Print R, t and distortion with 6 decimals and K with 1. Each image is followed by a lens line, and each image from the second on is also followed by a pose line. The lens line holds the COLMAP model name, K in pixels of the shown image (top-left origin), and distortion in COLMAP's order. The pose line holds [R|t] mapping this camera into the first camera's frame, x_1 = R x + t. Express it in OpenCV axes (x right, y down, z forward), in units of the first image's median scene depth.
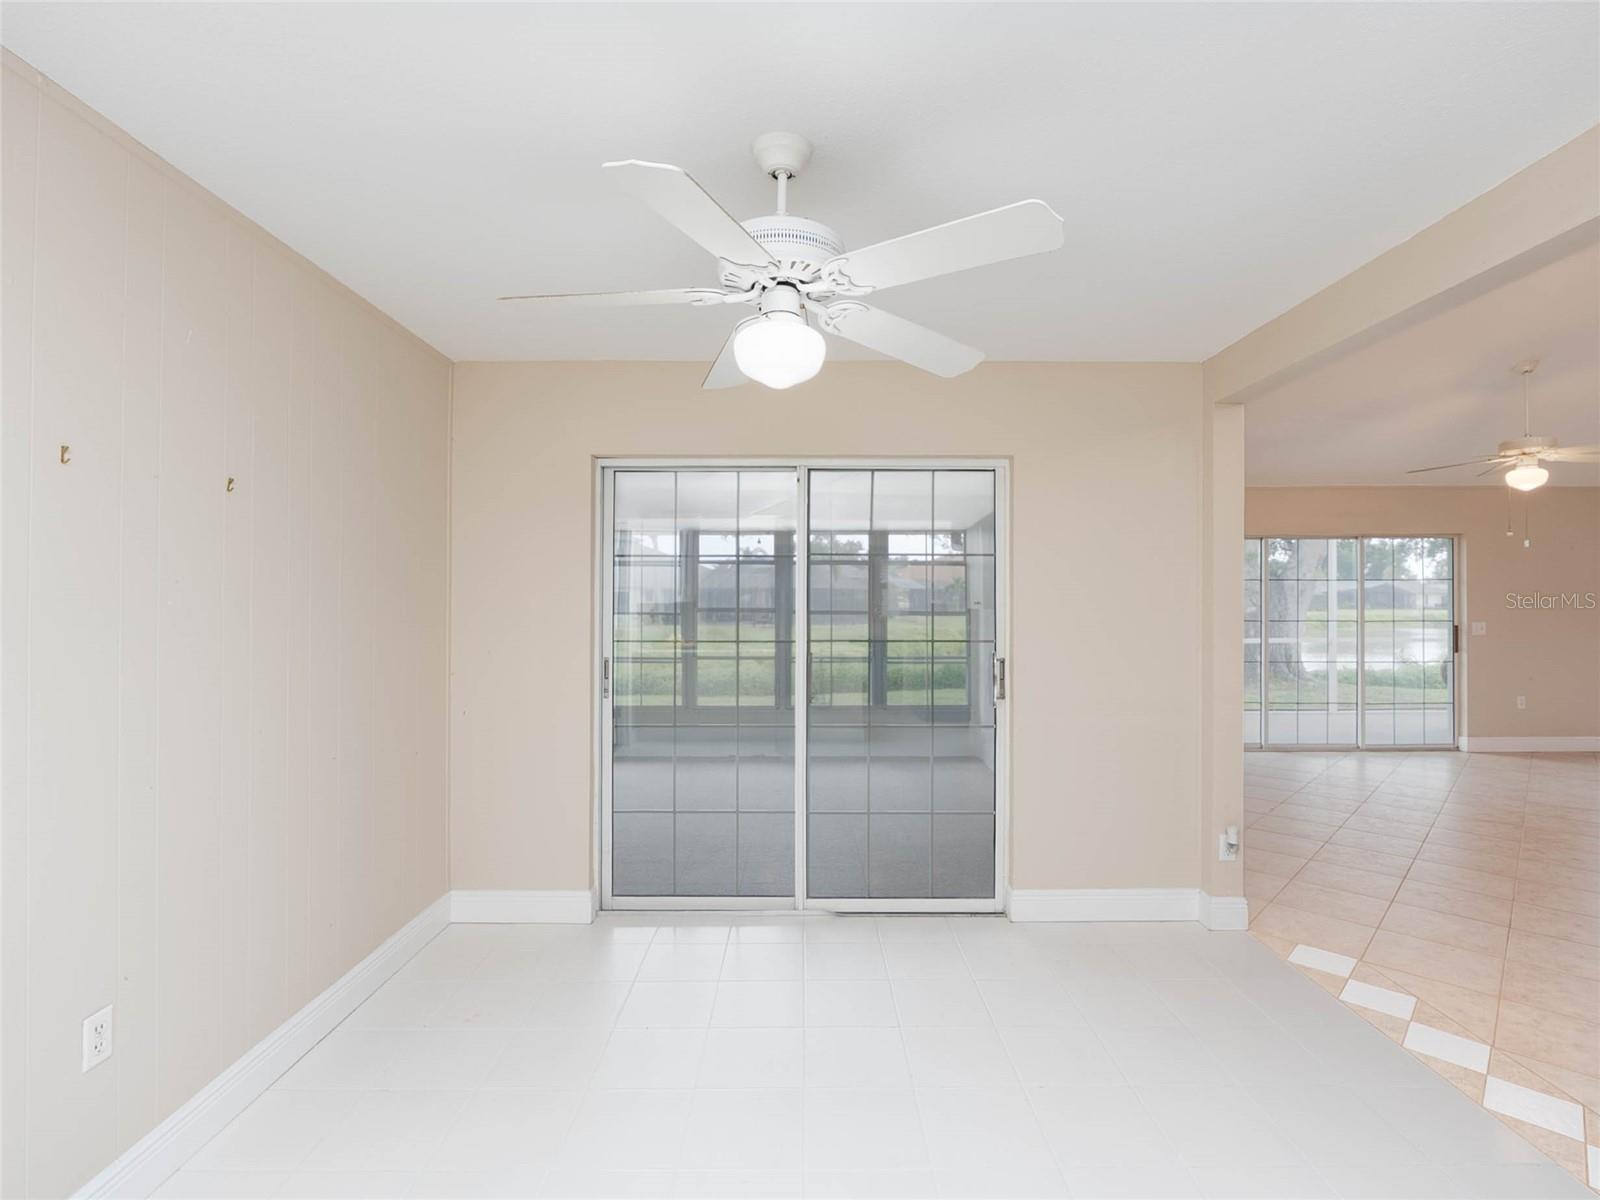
lens RADIAL K [[762.8, 0, 803.5], [0, 762.8, 594.3], [0, 0, 1]] dist [-0.007415, -0.000082]
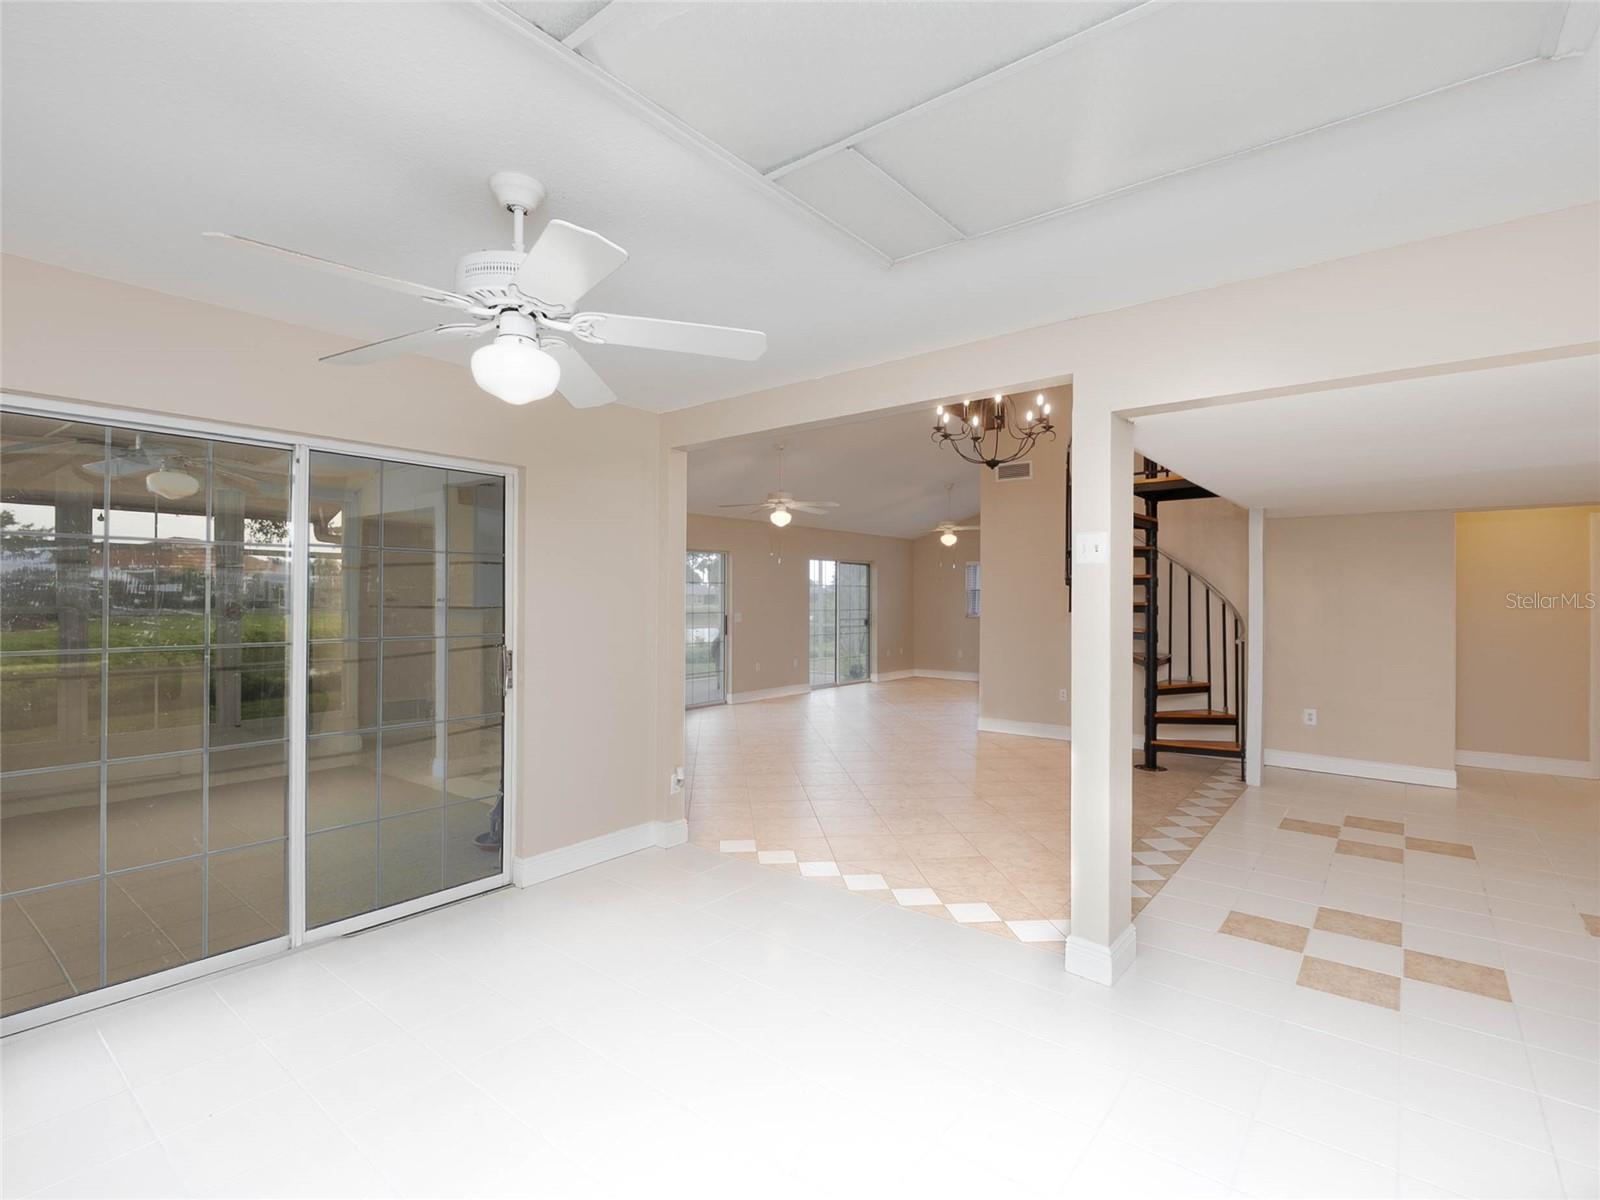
lens RADIAL K [[762.8, 0, 801.8], [0, 762.8, 597.1], [0, 0, 1]] dist [-0.007415, -0.000082]
pose [[0.628475, 0.003234, 0.777823, -0.342597], [-0.009776, 0.999945, 0.003741, -0.000670], [-0.777769, -0.009955, 0.628472, -0.006159]]
